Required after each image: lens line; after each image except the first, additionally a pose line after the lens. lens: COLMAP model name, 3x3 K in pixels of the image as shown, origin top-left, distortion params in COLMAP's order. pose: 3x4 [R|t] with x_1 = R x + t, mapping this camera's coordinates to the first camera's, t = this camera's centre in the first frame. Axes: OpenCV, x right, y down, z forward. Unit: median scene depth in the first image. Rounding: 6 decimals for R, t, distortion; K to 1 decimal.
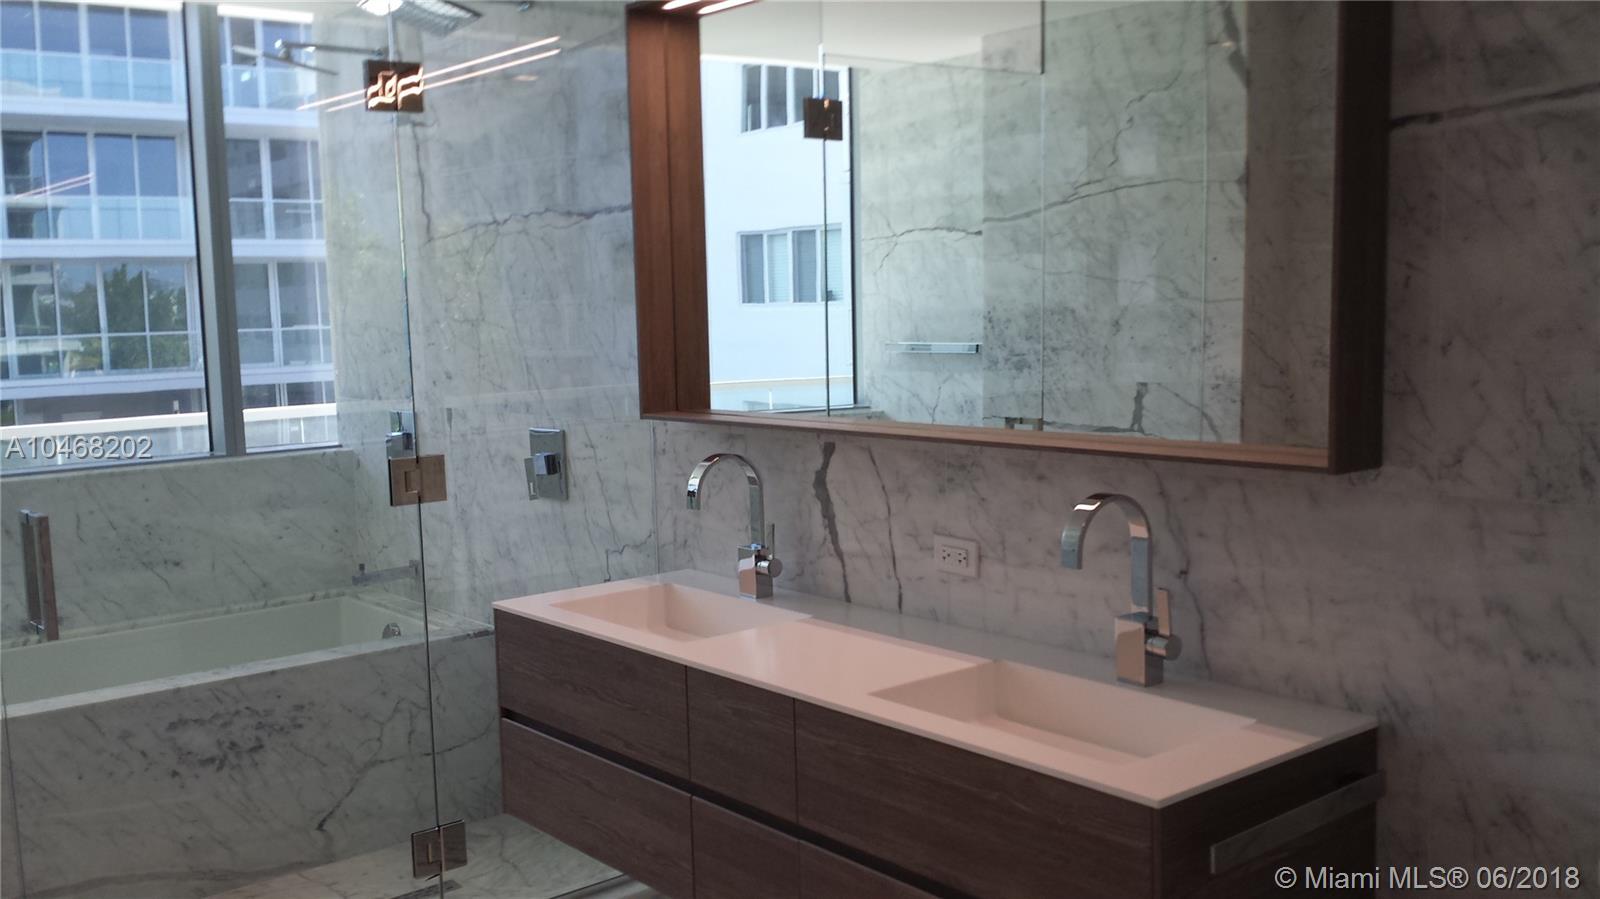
lens RADIAL K [[1449.7, 0, 800.0], [0, 1449.7, 449.5], [0, 0, 1]] dist [0.154912, -0.425748]
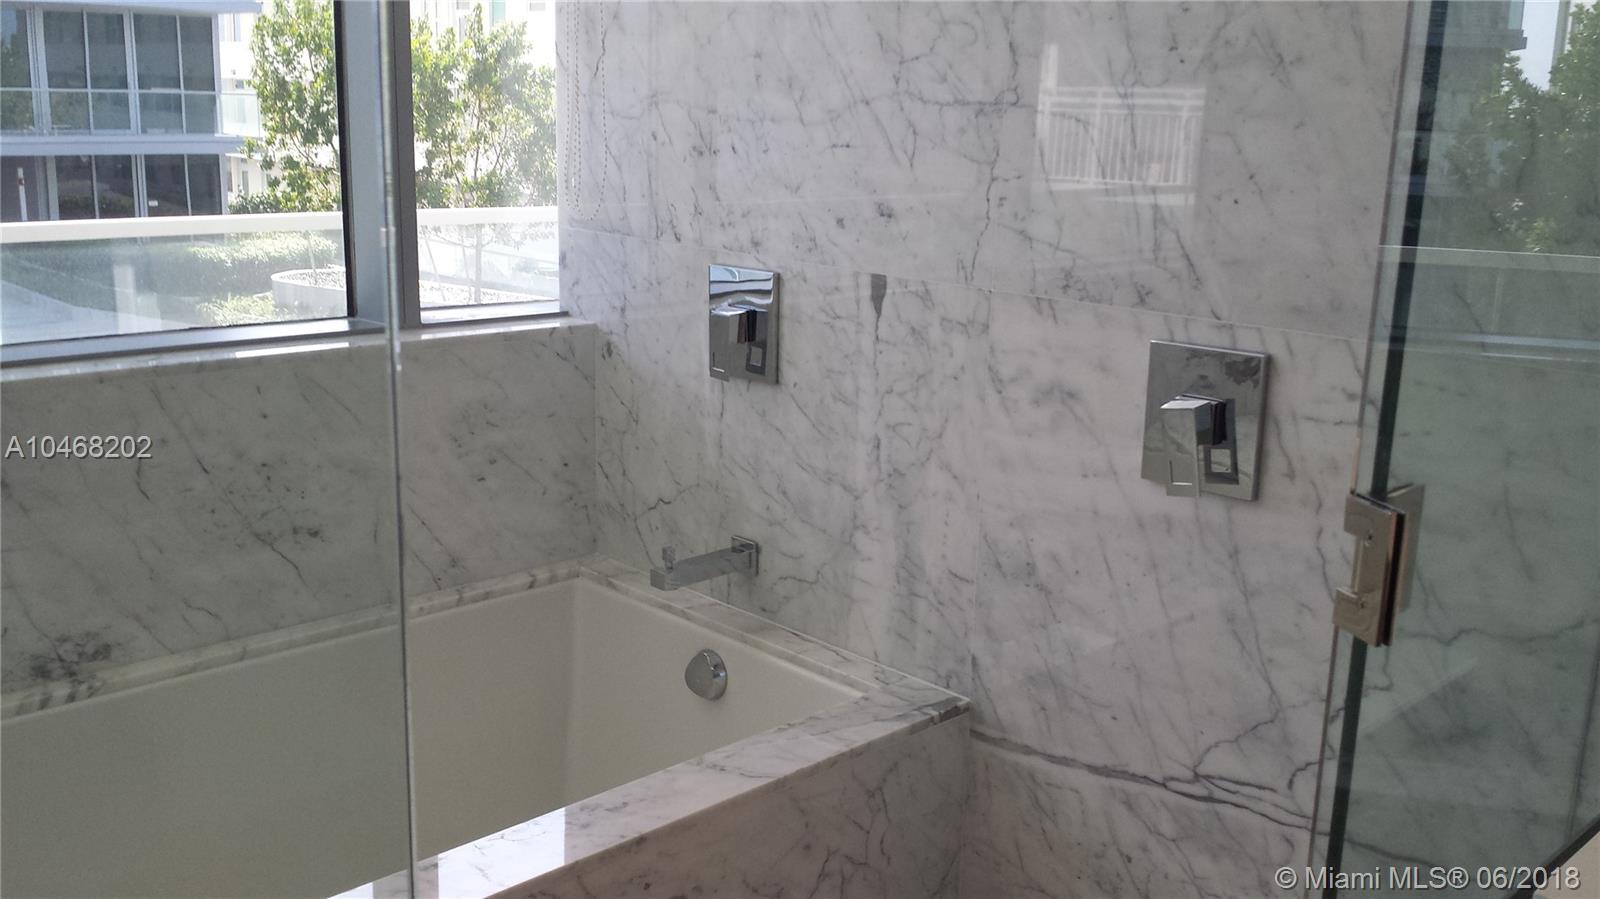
lens RADIAL K [[1487.7, 0, 800.0], [0, 1487.7, 449.5], [0, 0, 1]] dist [0.142023, -0.464961]
pose [[0.995304, 0.038369, 0.088866, -0.307936], [-0.049544, 0.990642, 0.127176, -0.032259], [-0.083154, -0.130981, 0.987891, 0.462975]]
